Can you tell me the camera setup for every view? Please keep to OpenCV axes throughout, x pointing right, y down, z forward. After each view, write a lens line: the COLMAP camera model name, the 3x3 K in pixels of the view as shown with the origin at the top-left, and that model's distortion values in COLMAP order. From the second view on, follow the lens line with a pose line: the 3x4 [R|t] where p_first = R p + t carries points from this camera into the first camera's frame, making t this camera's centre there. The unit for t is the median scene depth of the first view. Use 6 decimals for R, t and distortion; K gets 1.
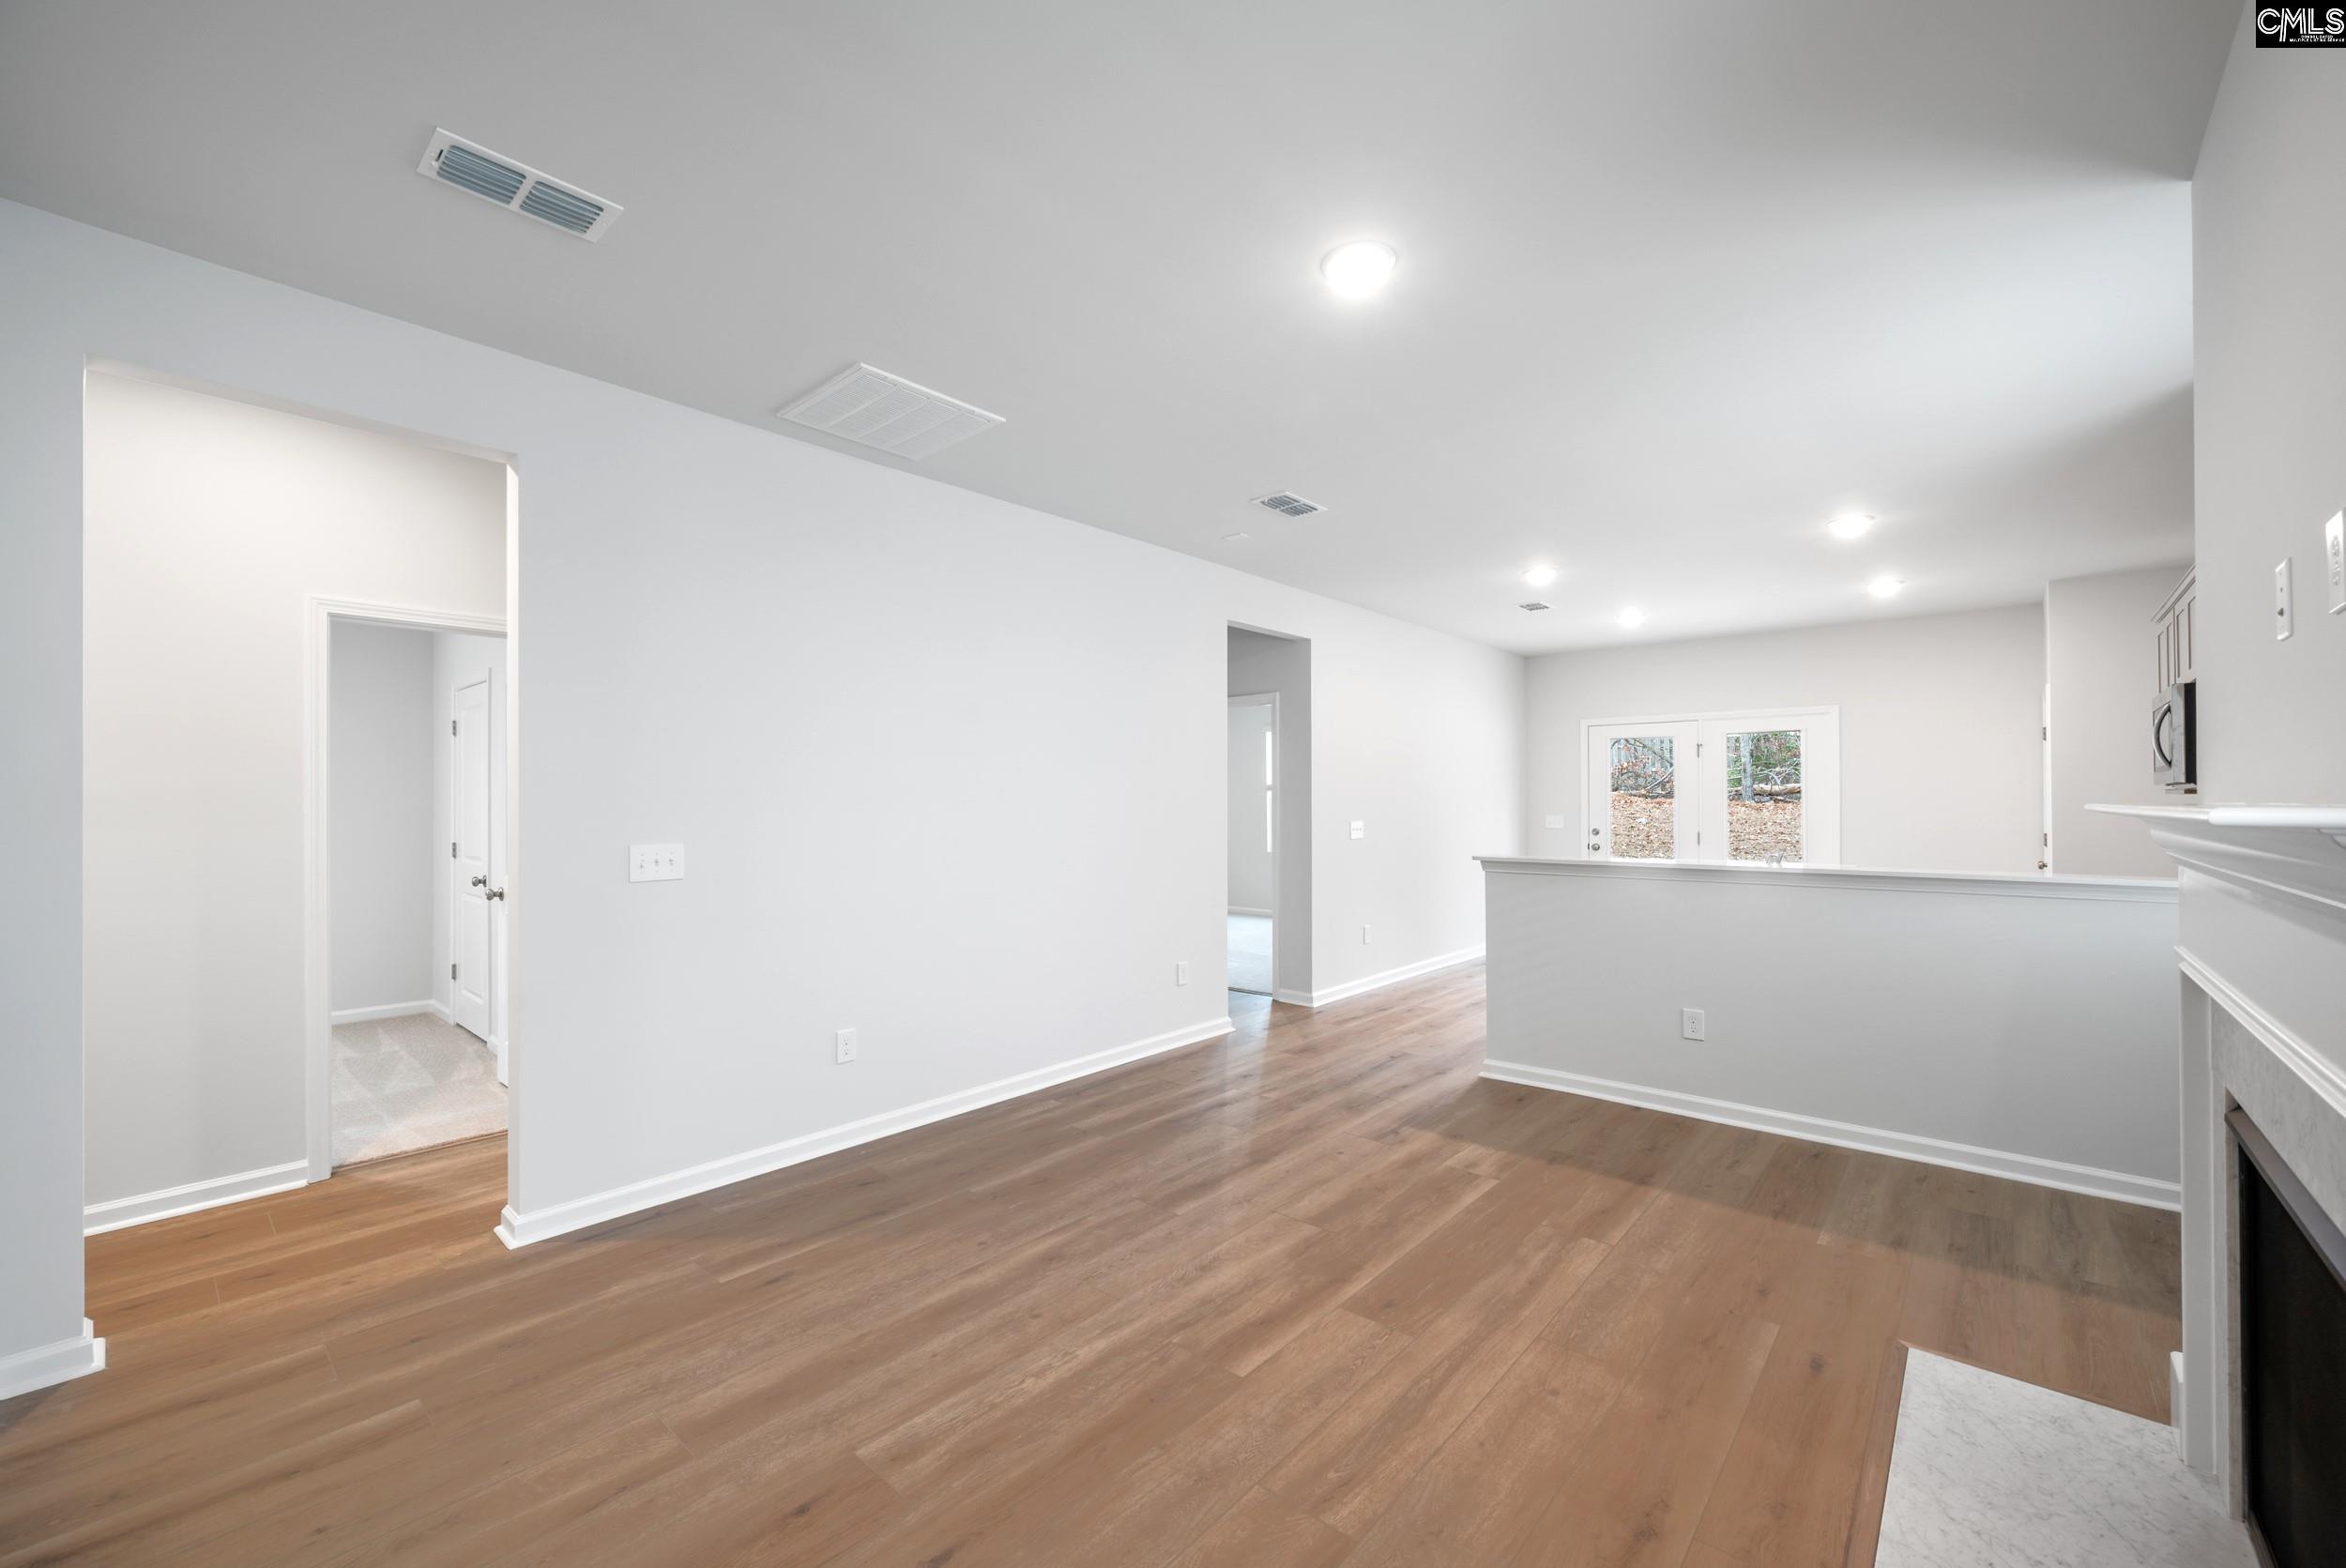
lens RADIAL K [[930.3, 0, 1182.0], [0, 930.3, 798.4], [0, 0, 1]] dist [-0.000392, -0.000051]
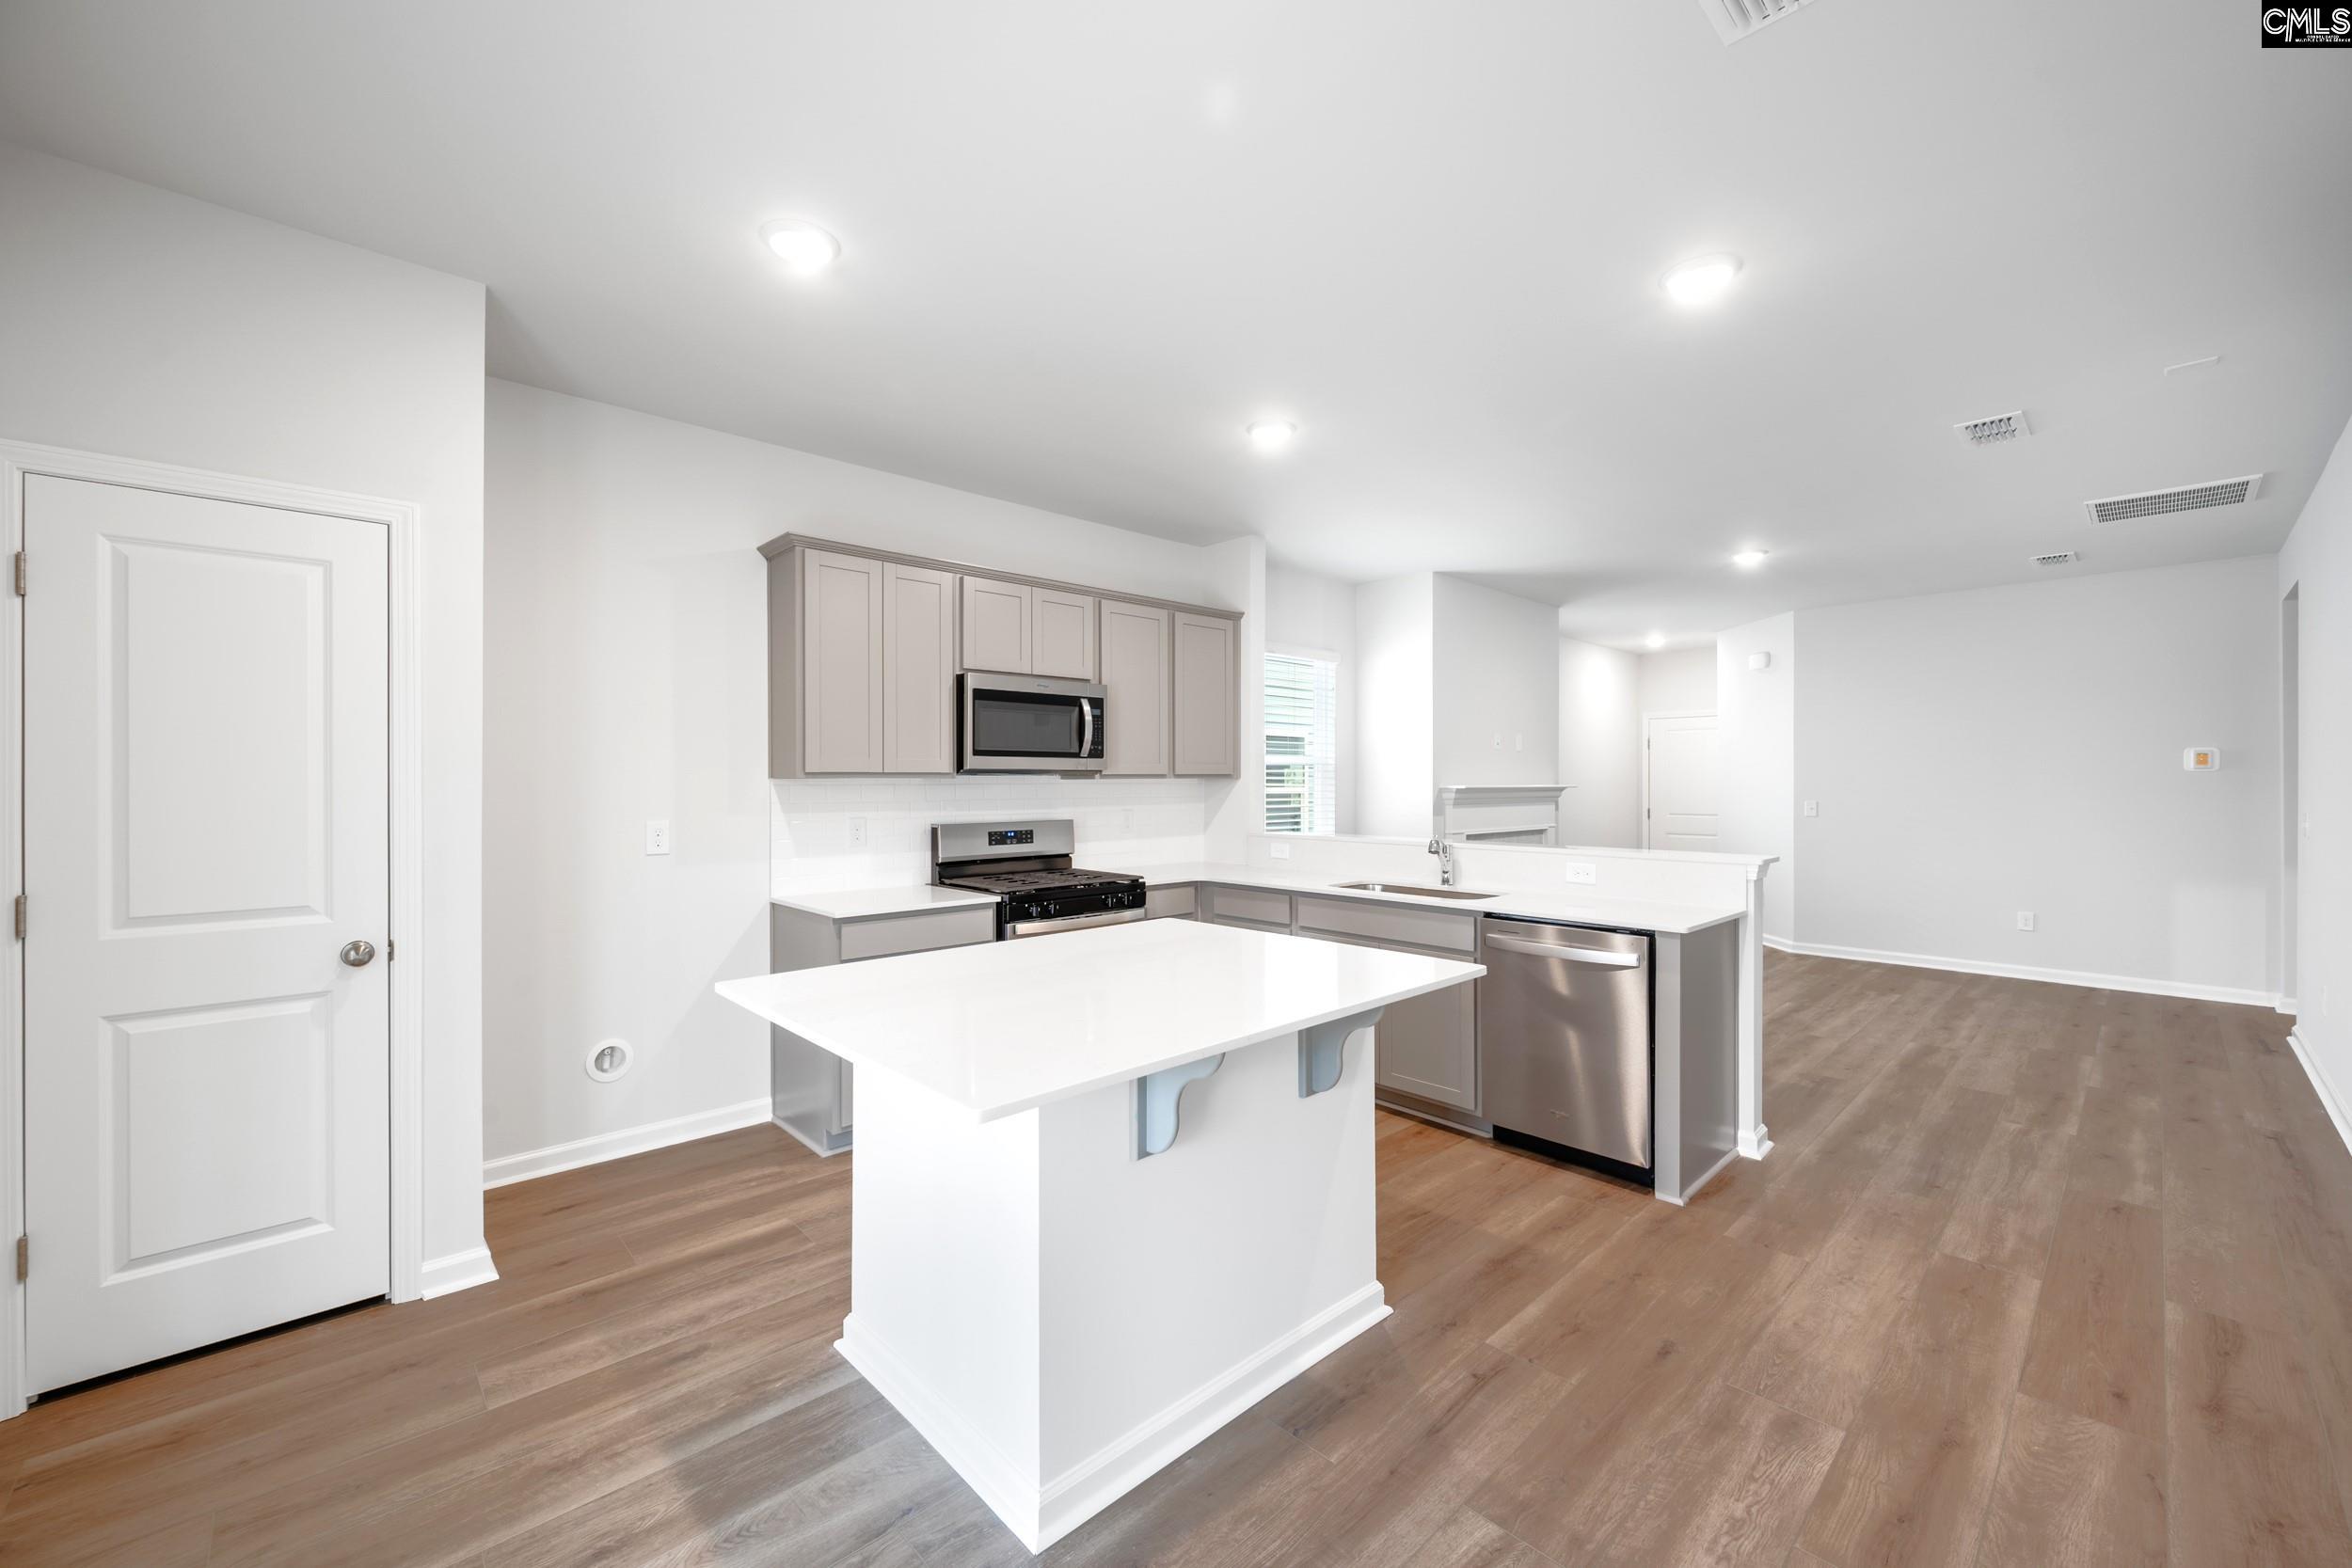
lens RADIAL K [[923.1, 0, 1181.6], [0, 923.1, 787.5], [0, 0, 1]] dist [0.000203, 0.000313]
pose [[-0.995311, 0.003874, 0.096645, 1.048518], [0.003866, 0.999992, -0.000273, 0.006536], [-0.096645, 0.000102, -0.995319, 2.600606]]
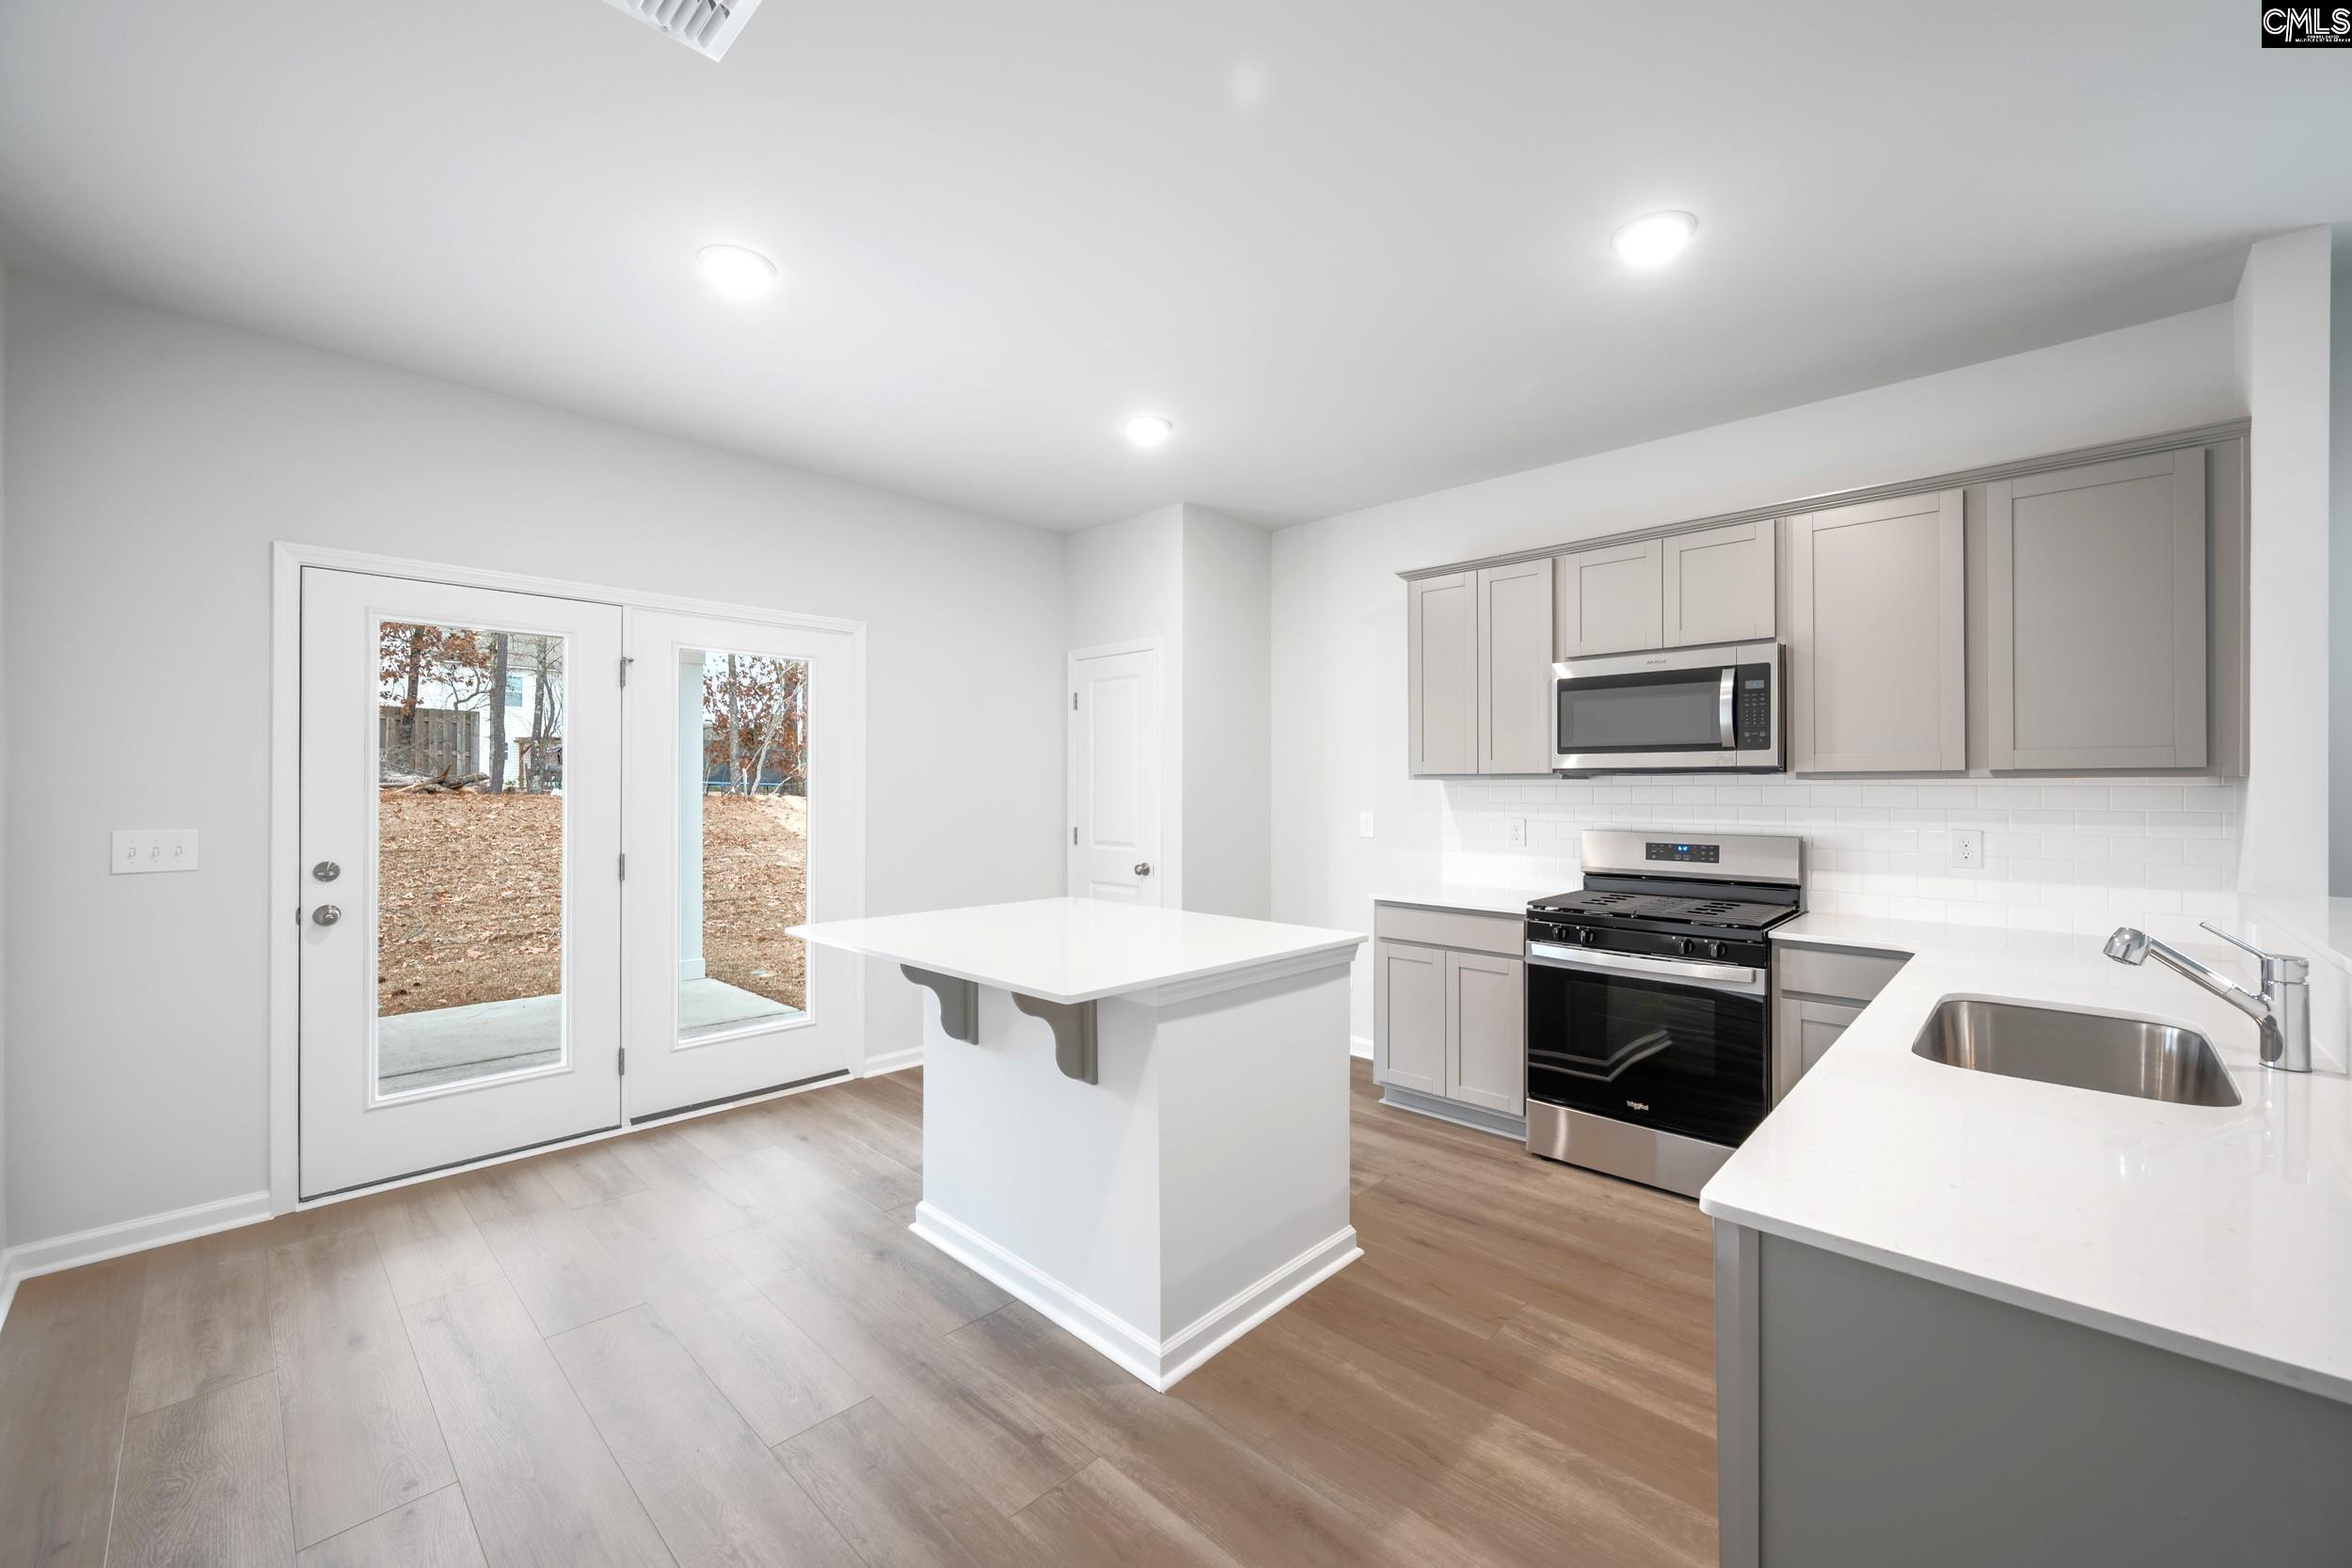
lens RADIAL K [[928.3, 0, 1188.1], [0, 928.3, 784.6], [0, 0, 1]] dist [-0.000111, -0.000087]
pose [[0.043335, 0.004542, 0.999050, 0.299872], [-0.006746, 0.999968, -0.004253, 0.007068], [-0.999038, -0.006555, 0.043364, 1.796603]]
